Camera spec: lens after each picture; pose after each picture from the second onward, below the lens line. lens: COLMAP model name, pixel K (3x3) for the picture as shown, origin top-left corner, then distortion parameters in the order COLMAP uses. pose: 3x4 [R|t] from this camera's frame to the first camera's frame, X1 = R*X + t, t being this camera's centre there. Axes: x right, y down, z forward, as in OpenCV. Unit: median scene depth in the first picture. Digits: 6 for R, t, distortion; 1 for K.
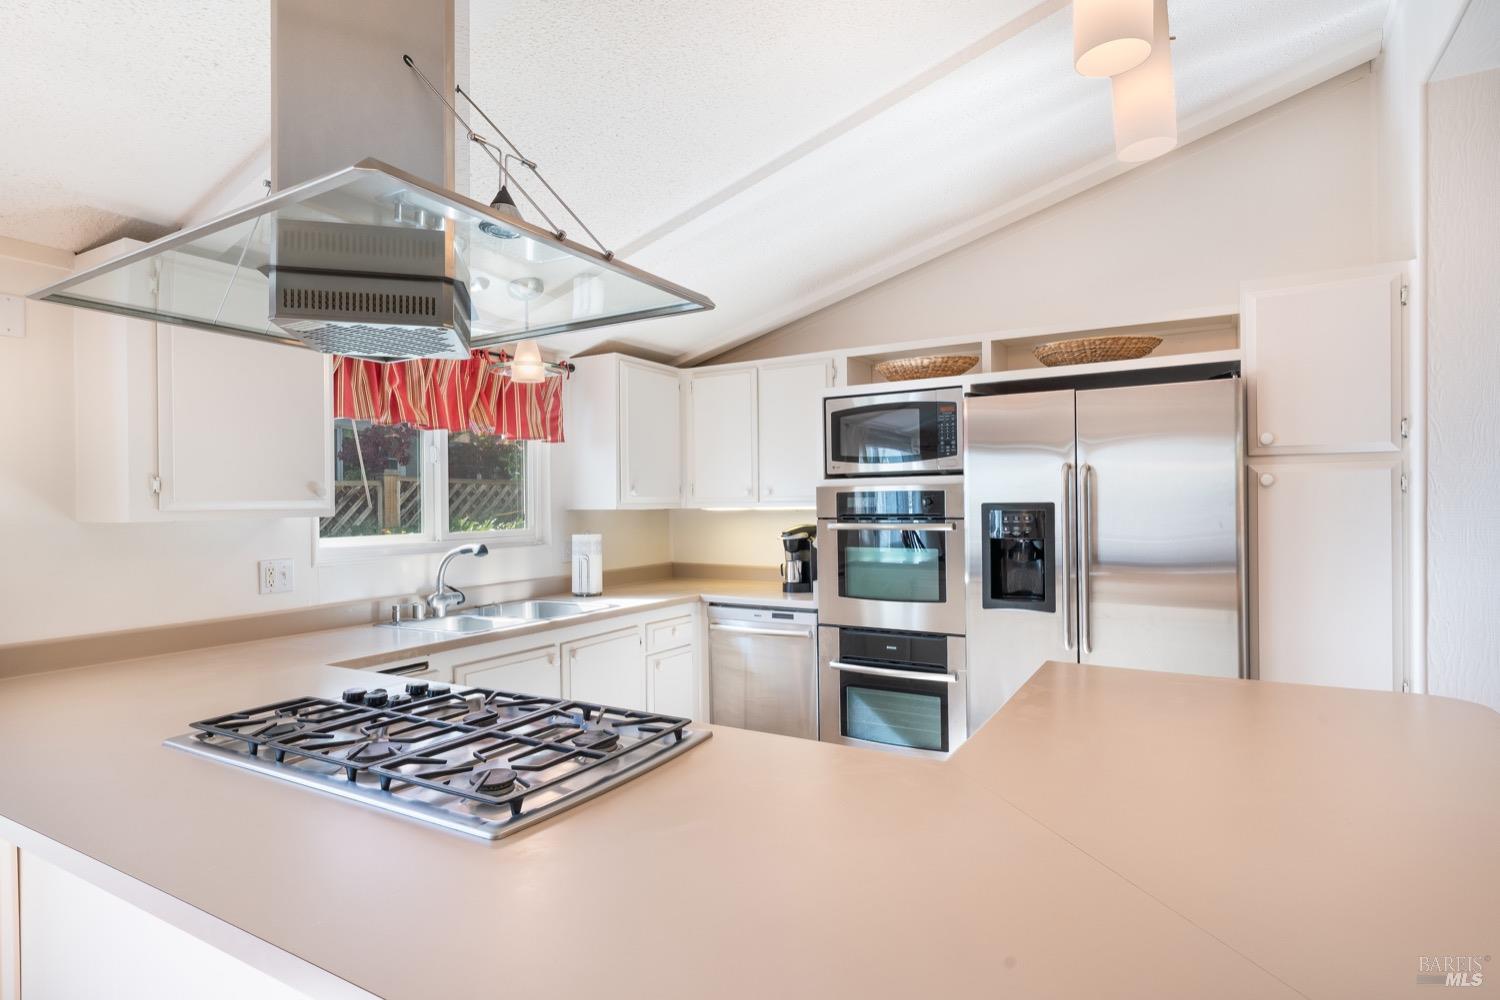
lens RADIAL K [[801.0, 0, 741.0], [0, 801.0, 498.2], [0, 0, 1]] dist [0.001727, -0.000648]
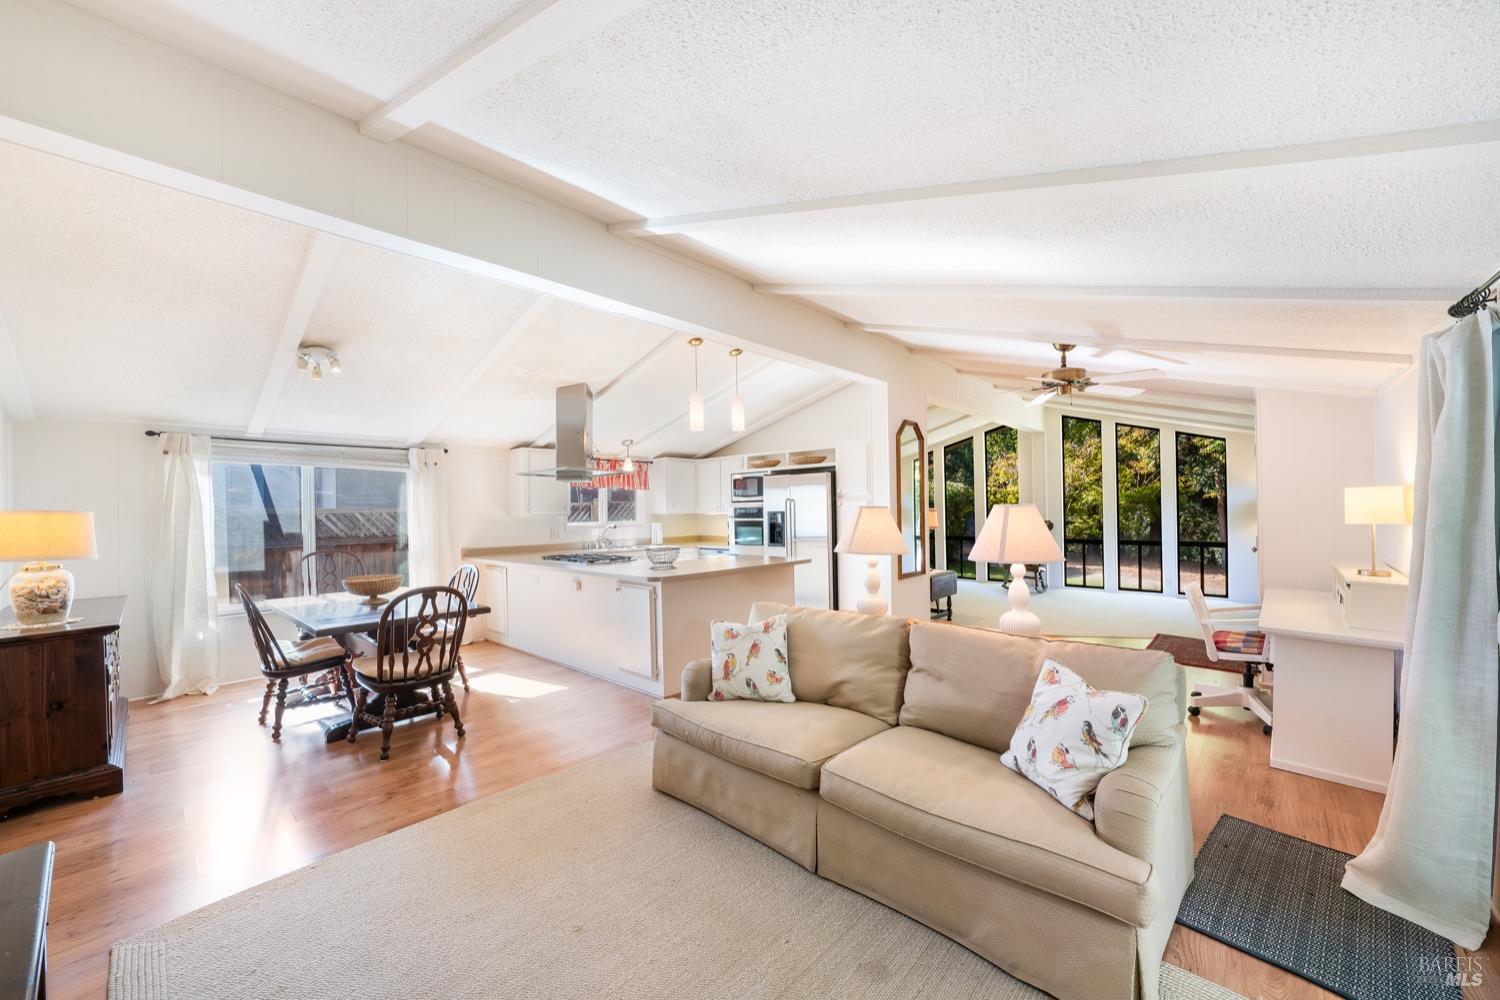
lens RADIAL K [[579.3, 0, 747.2], [0, 579.3, 502.5], [0, 0, 1]] dist [-0.000788, 0.000043]
pose [[0.980483, -0.004952, -0.196544, 0.589155], [0.003340, 0.999958, -0.008529, -0.007923], [0.196578, 0.007706, 0.980458, -1.049518]]
